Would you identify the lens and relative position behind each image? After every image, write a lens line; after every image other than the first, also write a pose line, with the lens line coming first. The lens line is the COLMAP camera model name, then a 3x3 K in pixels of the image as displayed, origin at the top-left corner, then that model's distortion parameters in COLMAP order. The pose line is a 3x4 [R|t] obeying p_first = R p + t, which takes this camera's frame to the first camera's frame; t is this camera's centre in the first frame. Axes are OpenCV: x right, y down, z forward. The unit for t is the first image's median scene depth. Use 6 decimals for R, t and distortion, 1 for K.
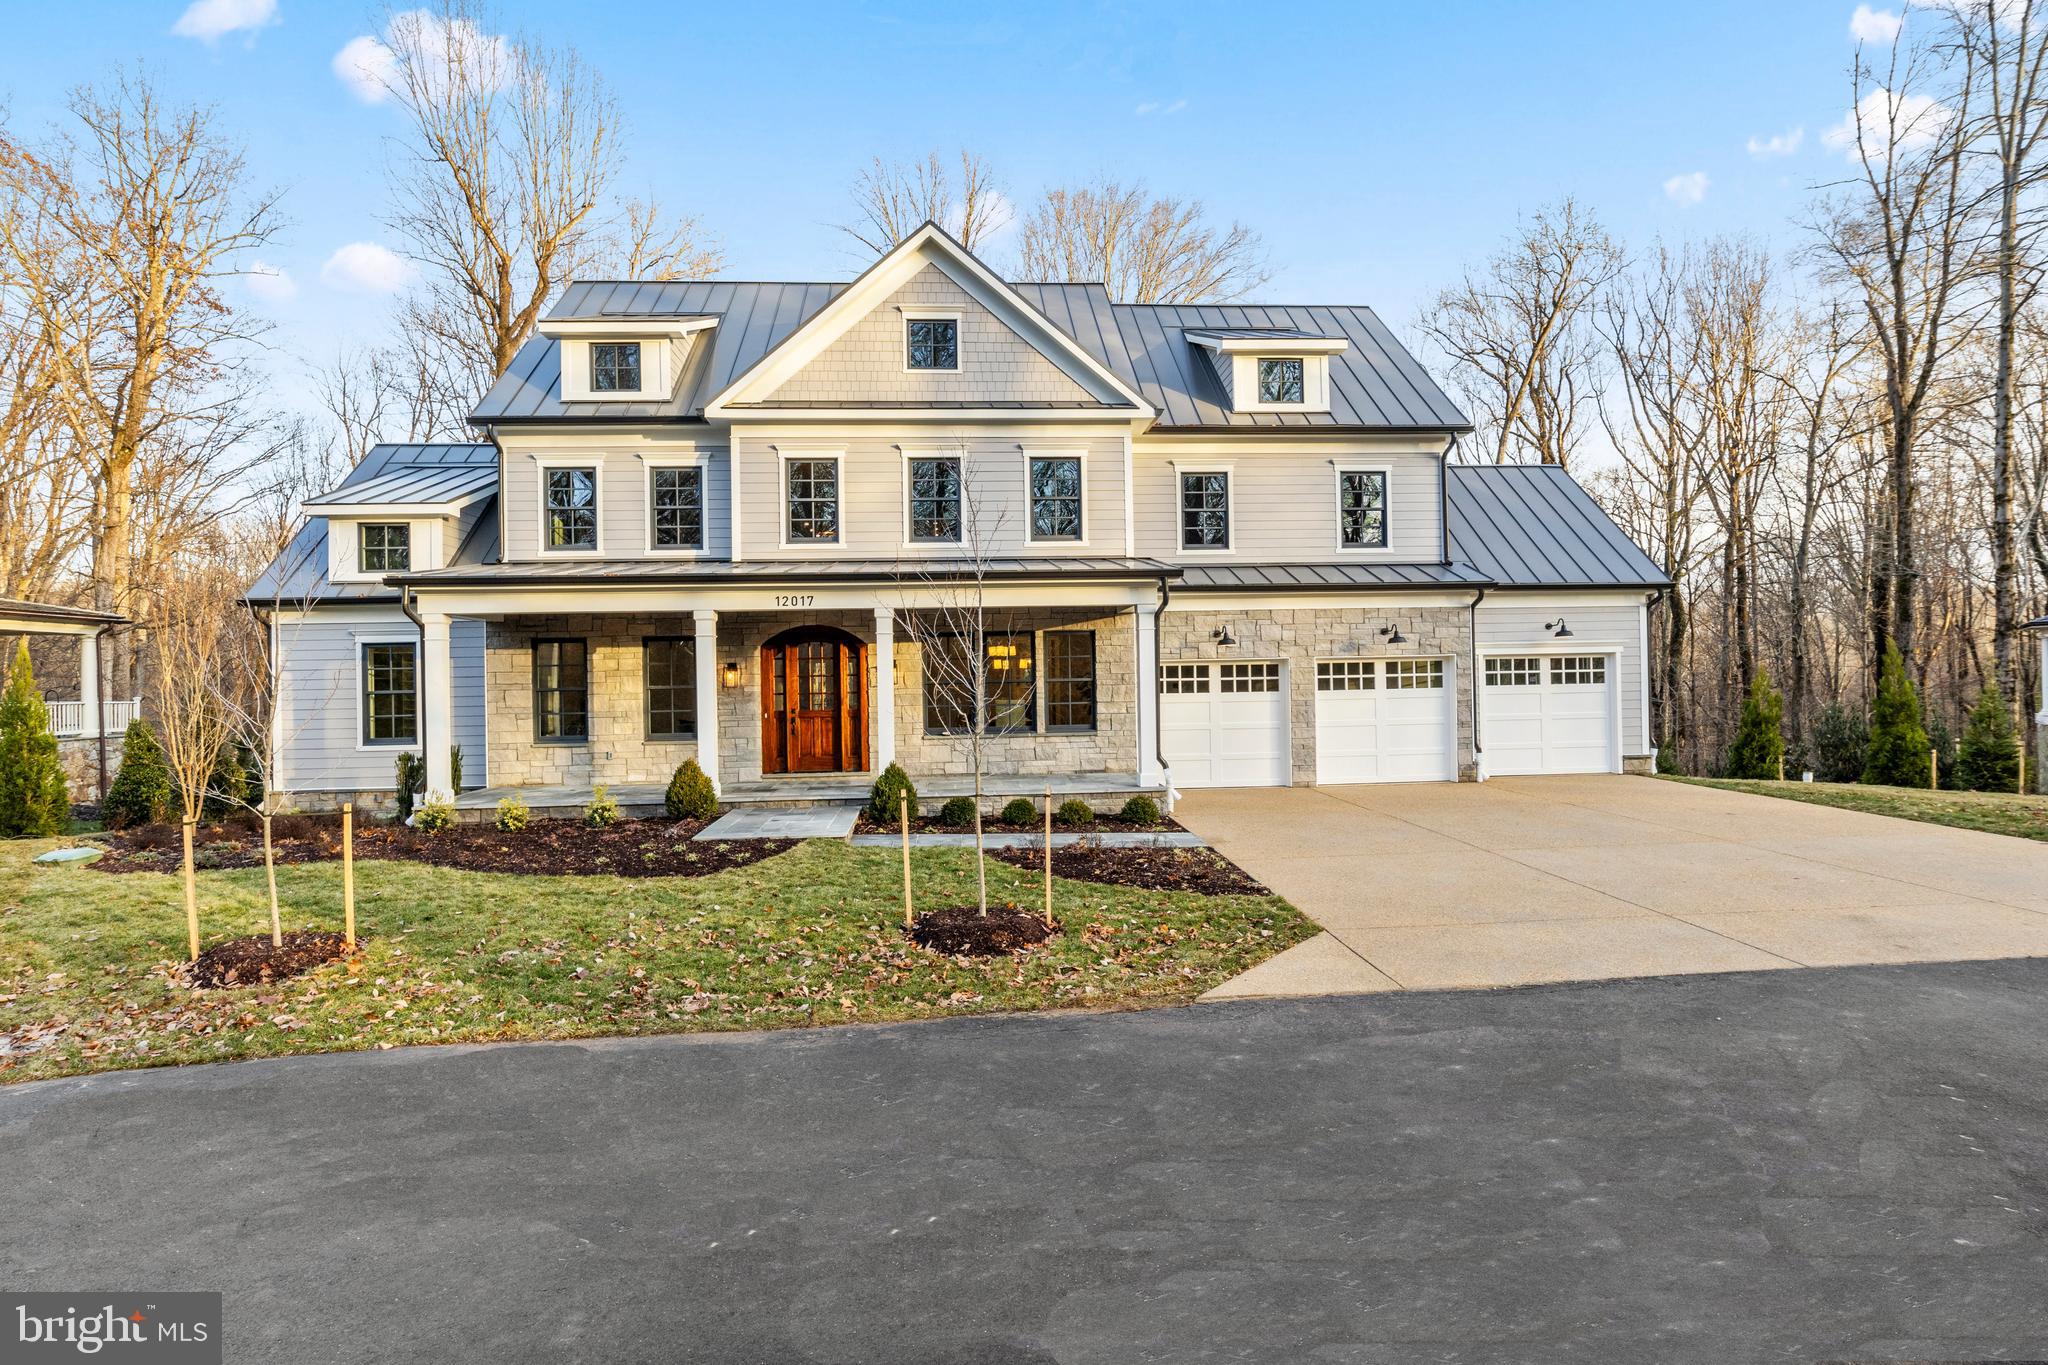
lens RADIAL K [[1023.9, 0, 1017.9], [0, 1023.9, 688.6], [0, 0, 1]] dist [-0.002098, -0.000081]
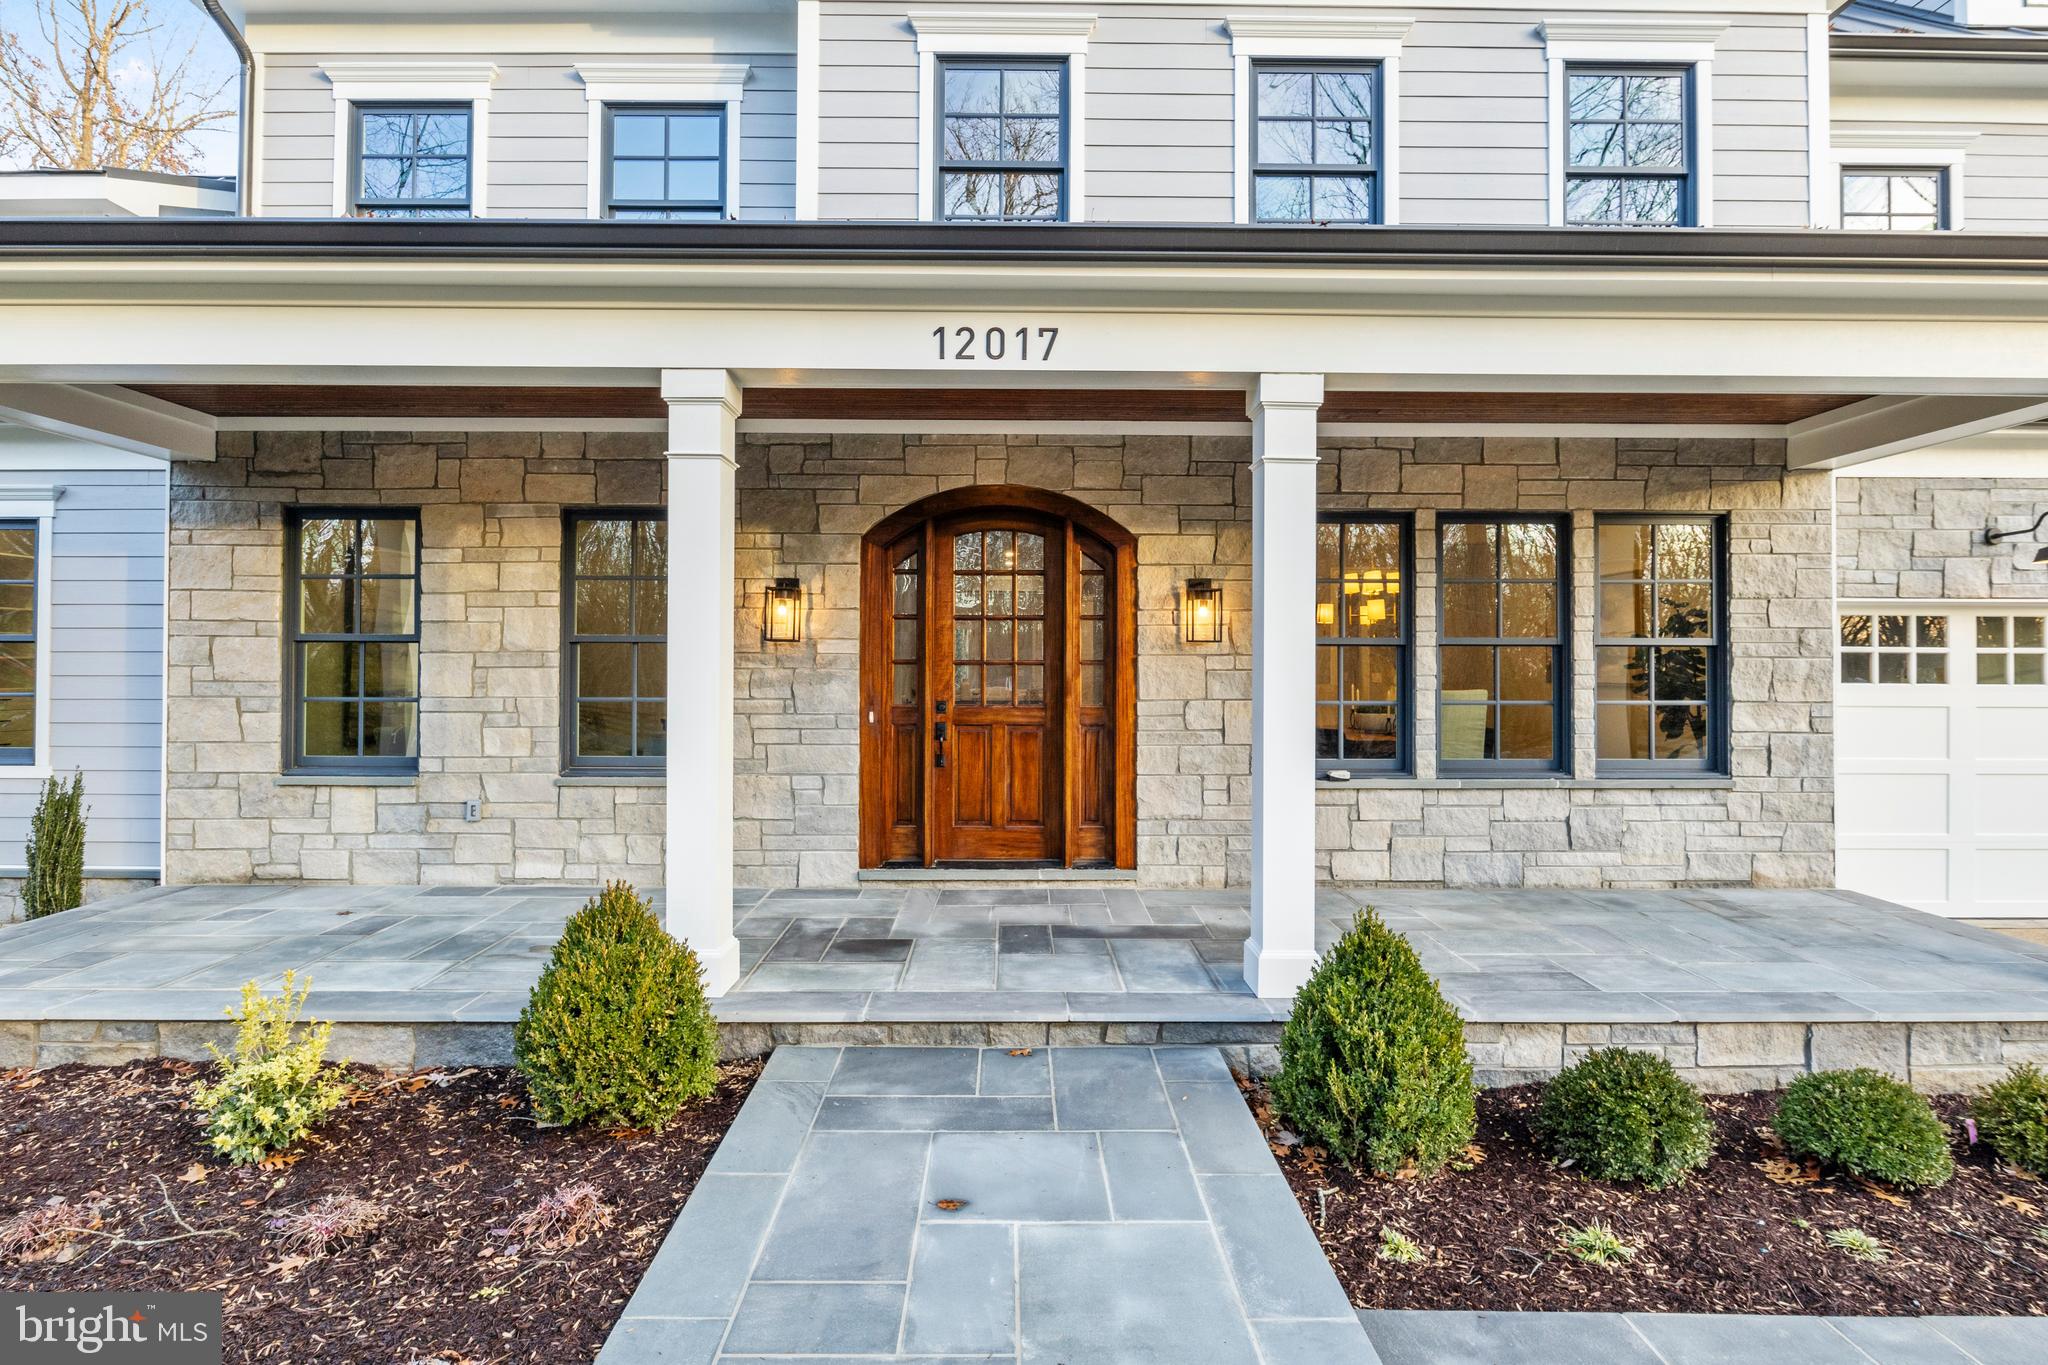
lens RADIAL K [[1023.9, 0, 1025.8], [0, 1023.9, 672.2], [0, 0, 1]] dist [-0.002098, -0.000081]
pose [[0.998359, 0.022174, -0.052798, -0.167838], [-0.022342, 0.999747, -0.002595, 0.009288], [0.052727, 0.003770, 0.998602, 0.616927]]
